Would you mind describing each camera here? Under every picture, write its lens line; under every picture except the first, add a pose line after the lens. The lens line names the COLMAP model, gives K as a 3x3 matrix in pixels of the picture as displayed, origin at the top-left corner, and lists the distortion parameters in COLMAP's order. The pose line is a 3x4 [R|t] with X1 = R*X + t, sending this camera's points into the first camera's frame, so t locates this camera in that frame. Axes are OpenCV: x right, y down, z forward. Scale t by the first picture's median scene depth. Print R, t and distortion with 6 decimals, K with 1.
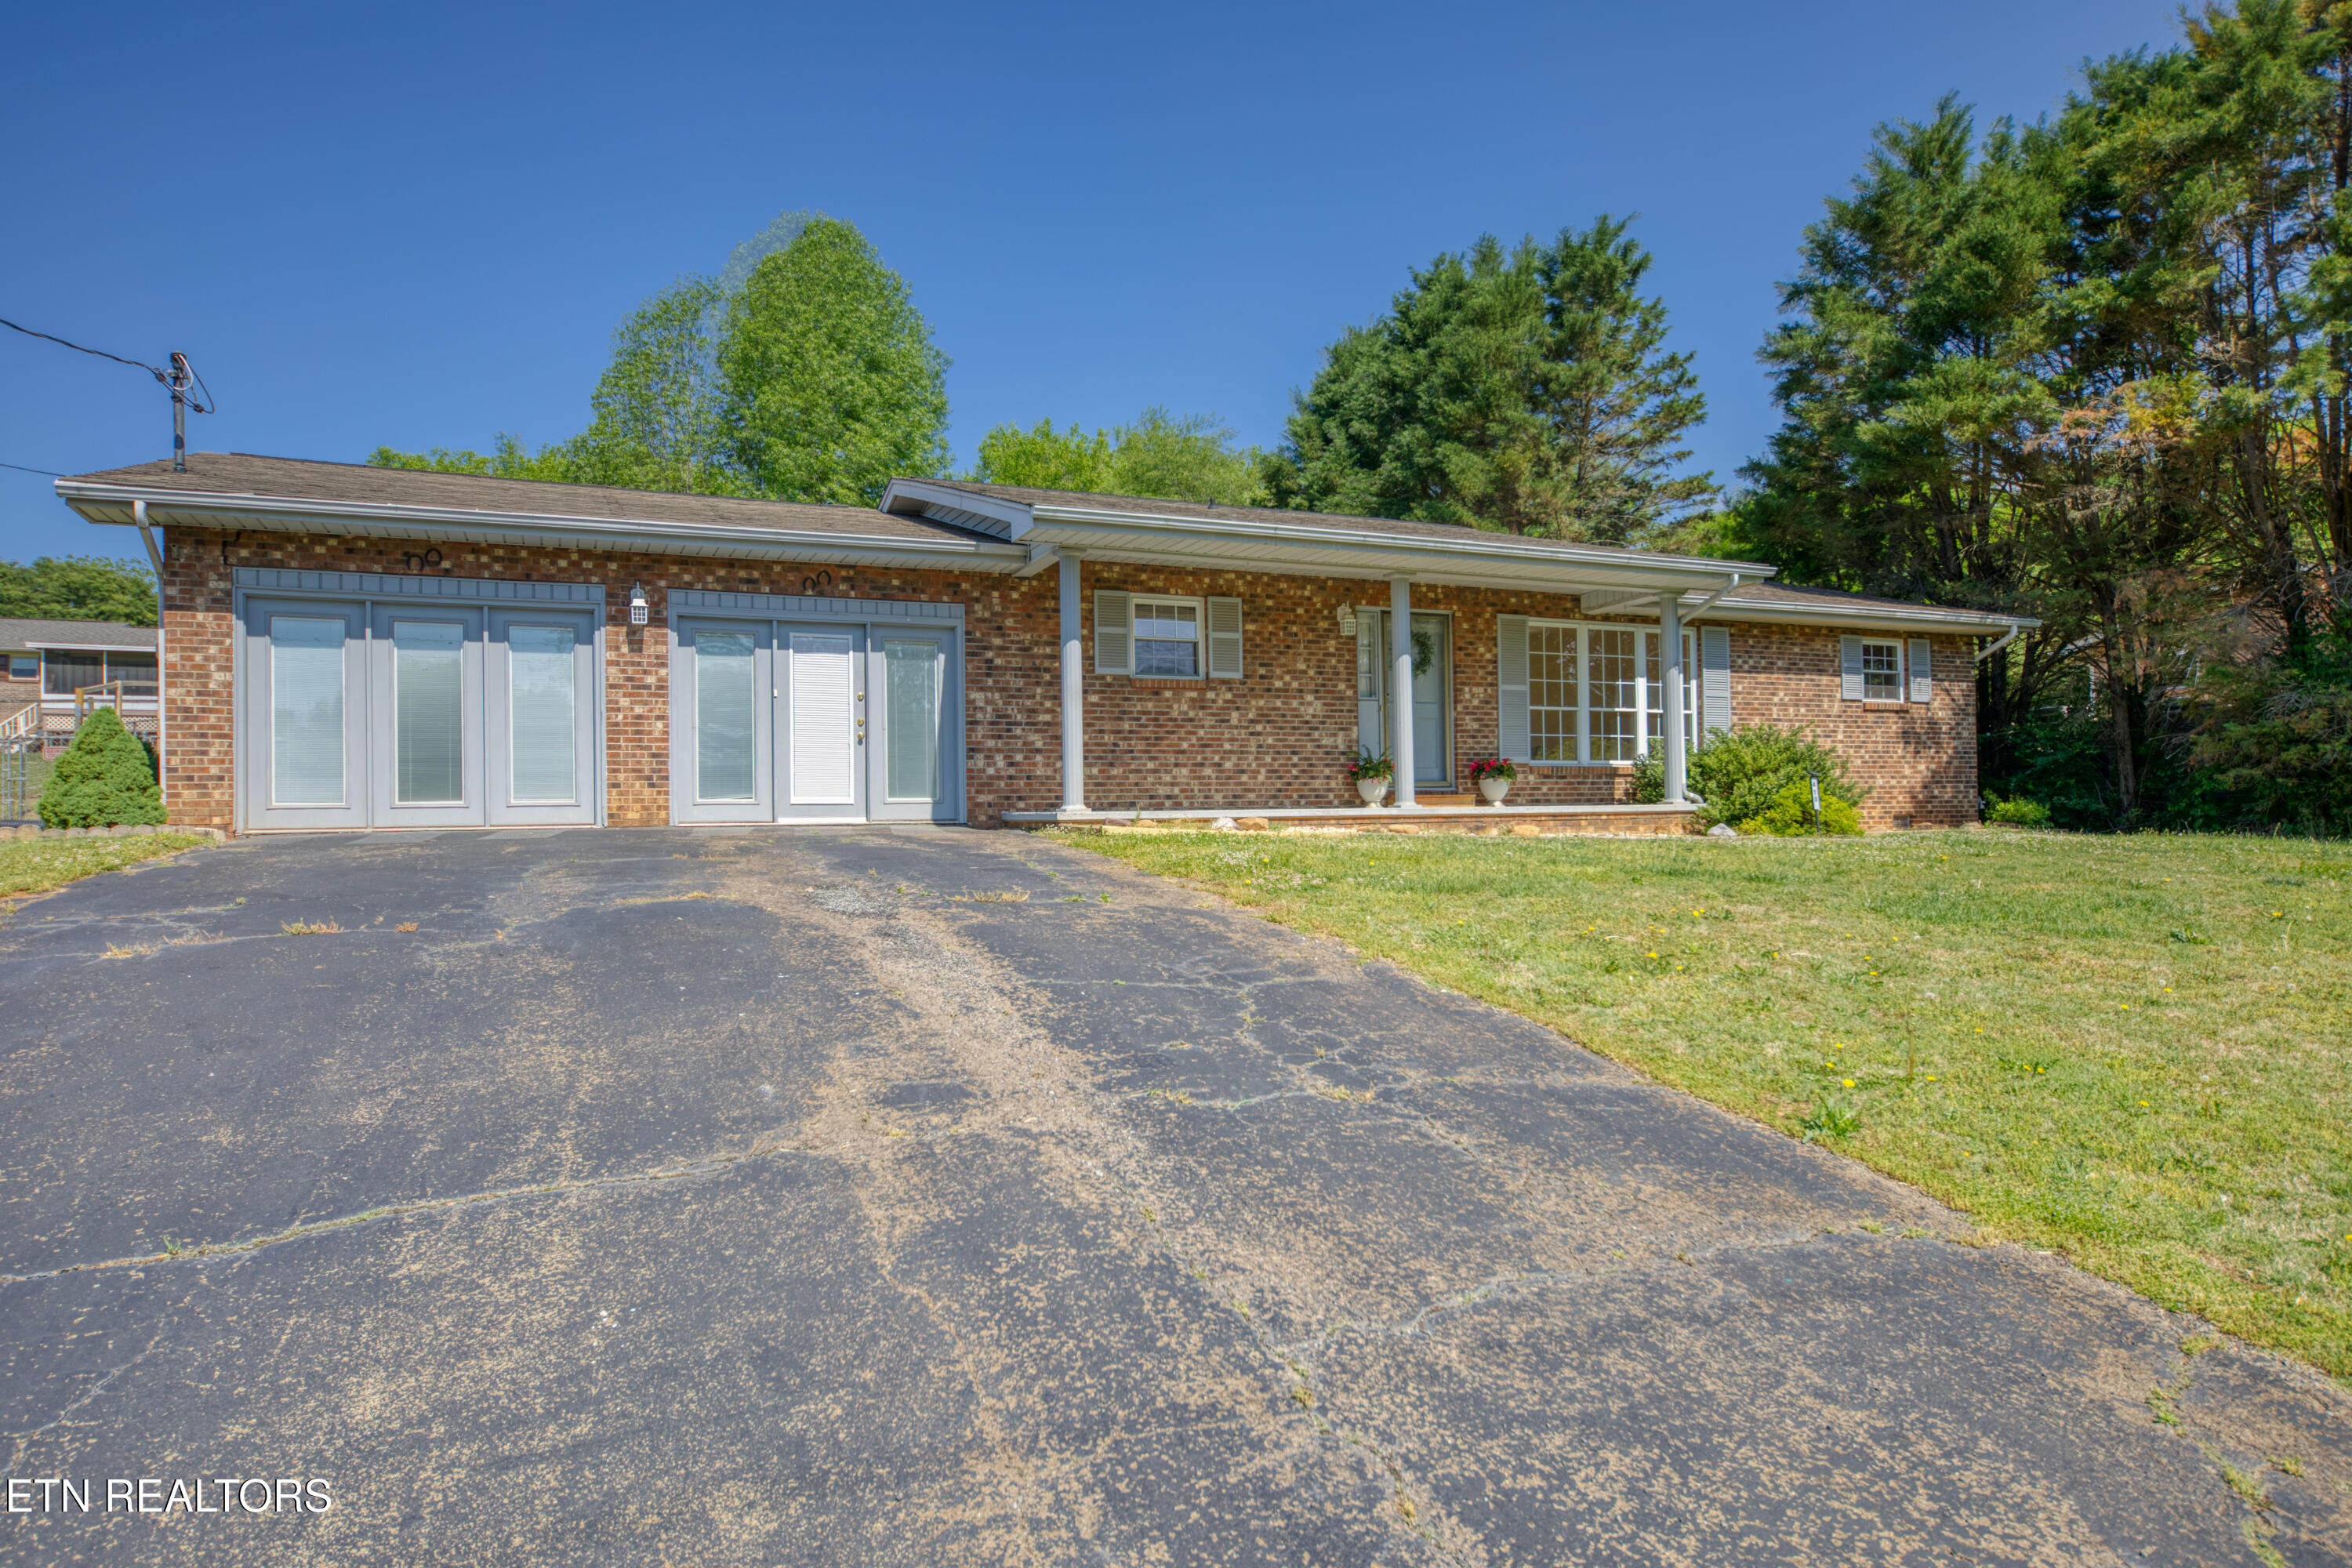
lens RADIAL K [[1389.3, 0, 1182.9], [0, 1389.3, 802.3], [0, 0, 1]] dist [0.006274, 0.003597]
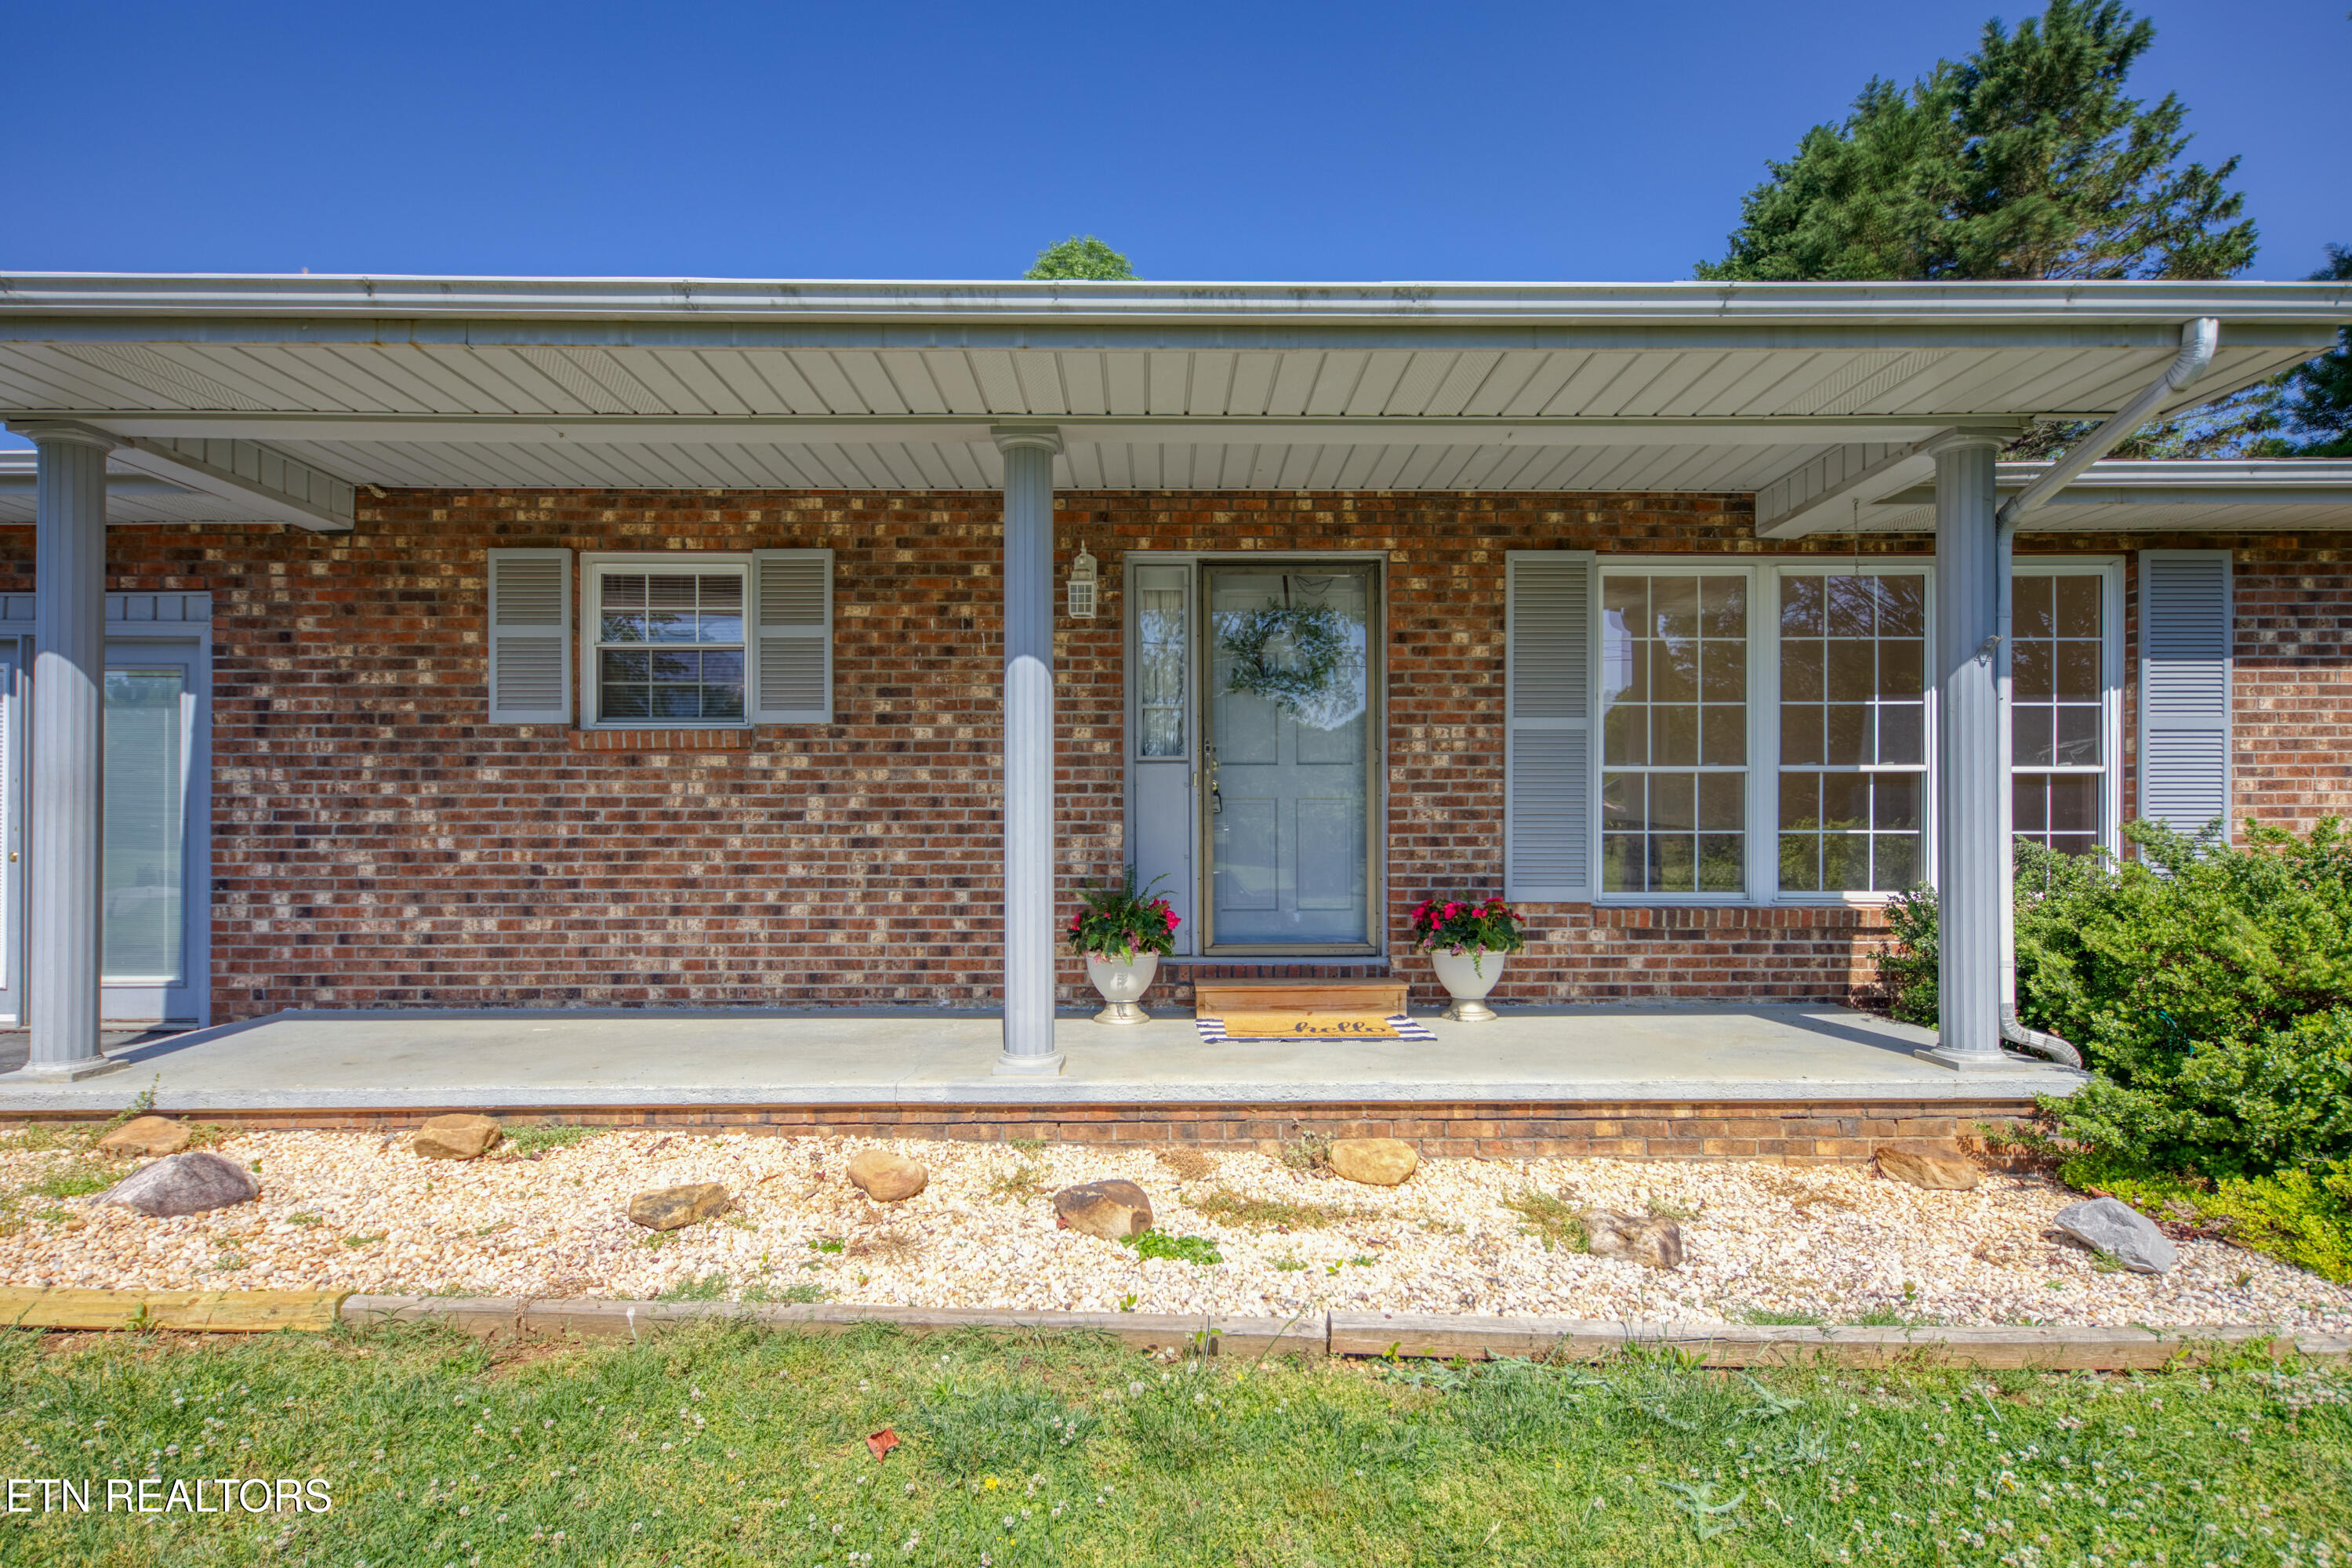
lens RADIAL K [[1154.2, 0, 1166.3], [0, 1154.2, 819.1], [0, 0, 1]] dist [0.013744, -0.001594]
pose [[0.916548, 0.009988, -0.399800, 0.299234], [-0.006047, 0.999920, 0.011118, -0.062329], [0.399879, -0.007773, 0.916535, 0.693377]]
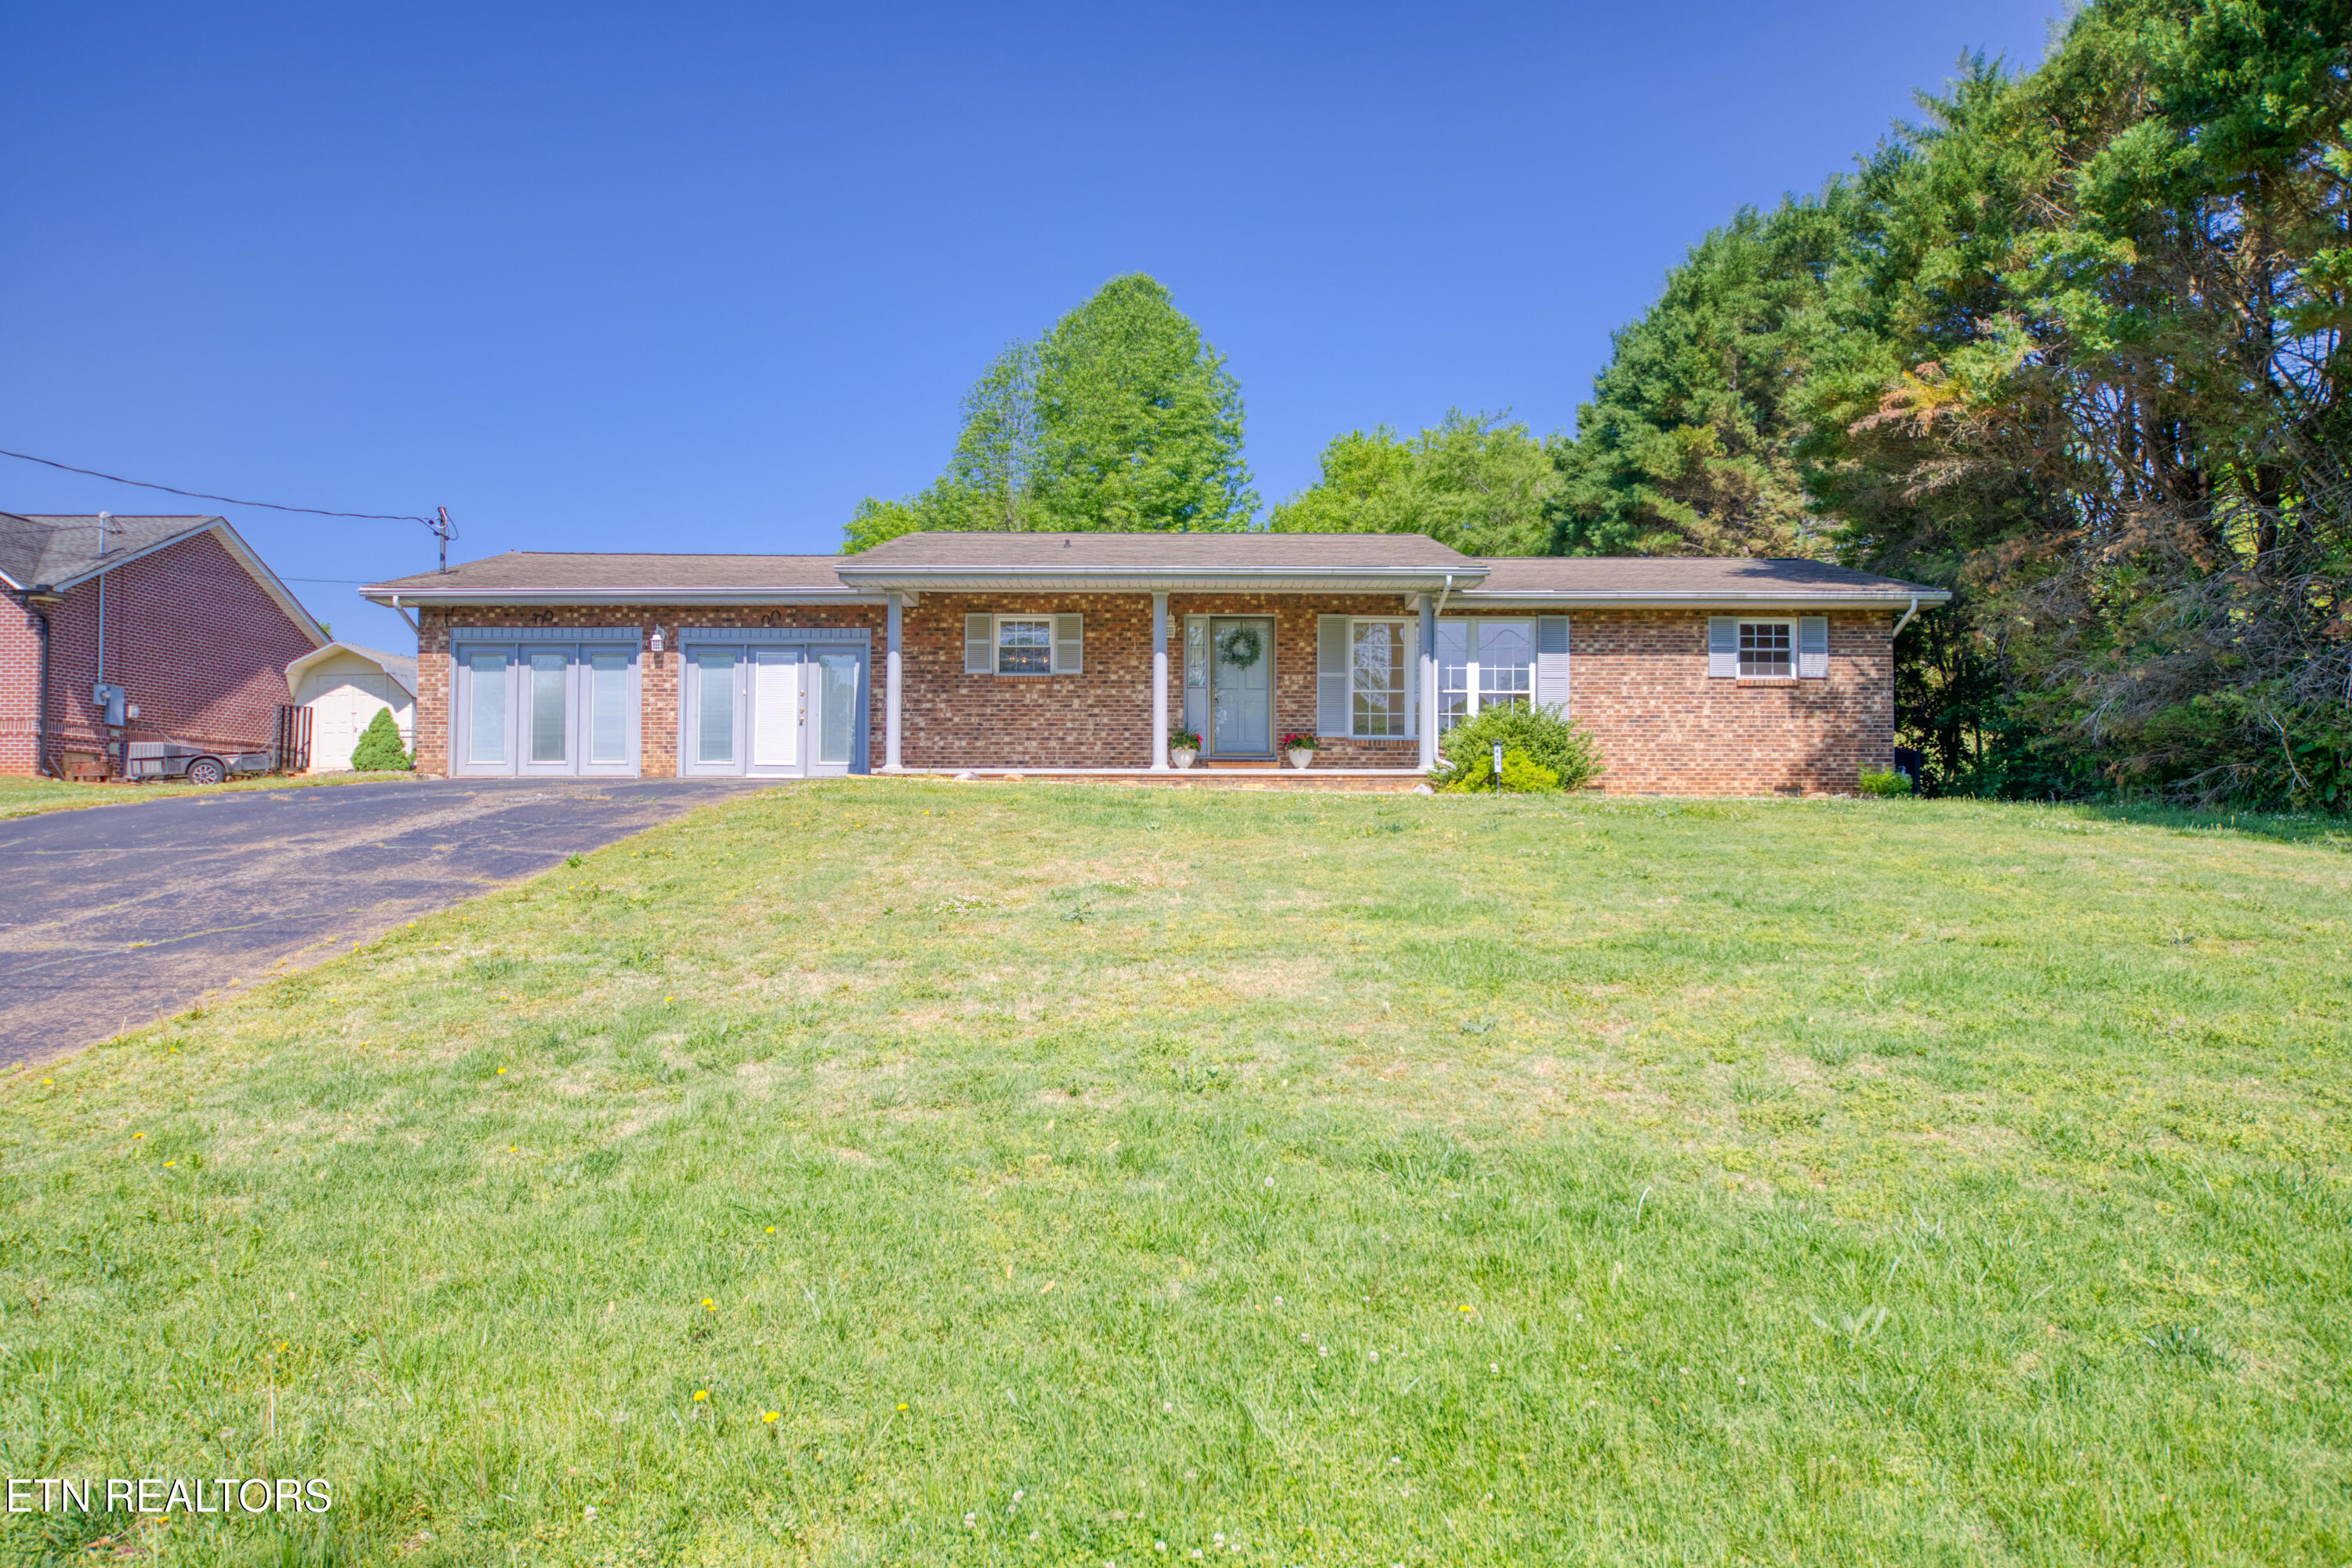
lens RADIAL K [[1619.1, 0, 1177.6], [0, 1619.1, 782.7], [0, 0, 1]] dist [0.006599, -0.000199]
pose [[0.909600, -0.000045, -0.415484, 0.770506], [-0.010904, 0.999653, -0.023980, 0.051328], [0.415341, 0.026343, 0.909284, -0.368153]]
